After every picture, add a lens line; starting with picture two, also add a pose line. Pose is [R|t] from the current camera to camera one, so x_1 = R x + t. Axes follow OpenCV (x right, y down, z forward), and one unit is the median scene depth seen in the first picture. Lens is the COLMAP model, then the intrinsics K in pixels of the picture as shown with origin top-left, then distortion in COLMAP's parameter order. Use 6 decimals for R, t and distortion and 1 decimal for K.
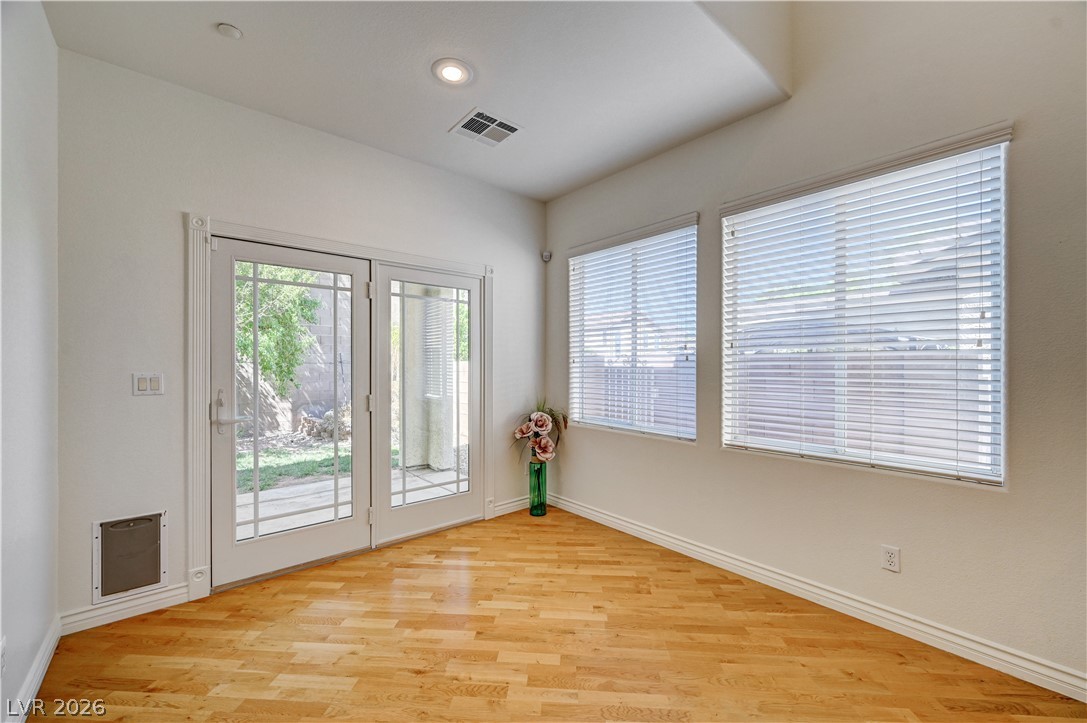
lens RADIAL K [[433.0, 0, 544.5], [0, 433.0, 365.6], [0, 0, 1]] dist [-0.000458, 0.000563]
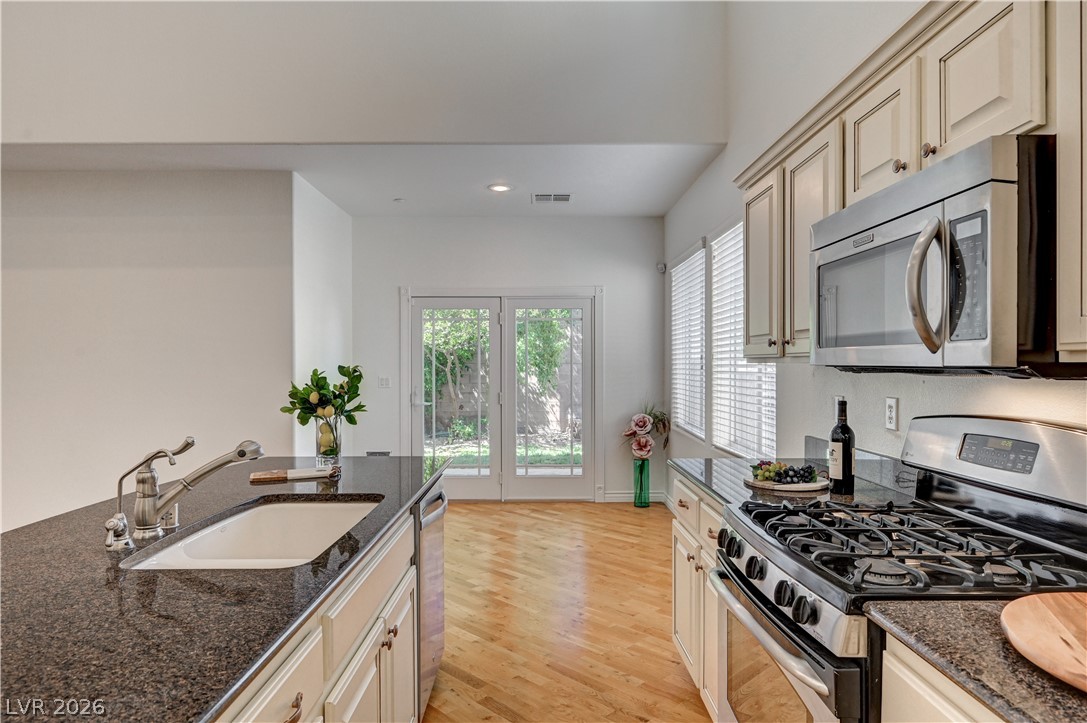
lens RADIAL K [[647.8, 0, 535.4], [0, 647.8, 359.5], [0, 0, 1]] dist [-0.004724, -0.002026]
pose [[0.756923, -0.005666, -0.653479, 0.888893], [0.004066, 0.999984, -0.003960, -0.025412], [0.653491, 0.000341, 0.756934, -0.436588]]
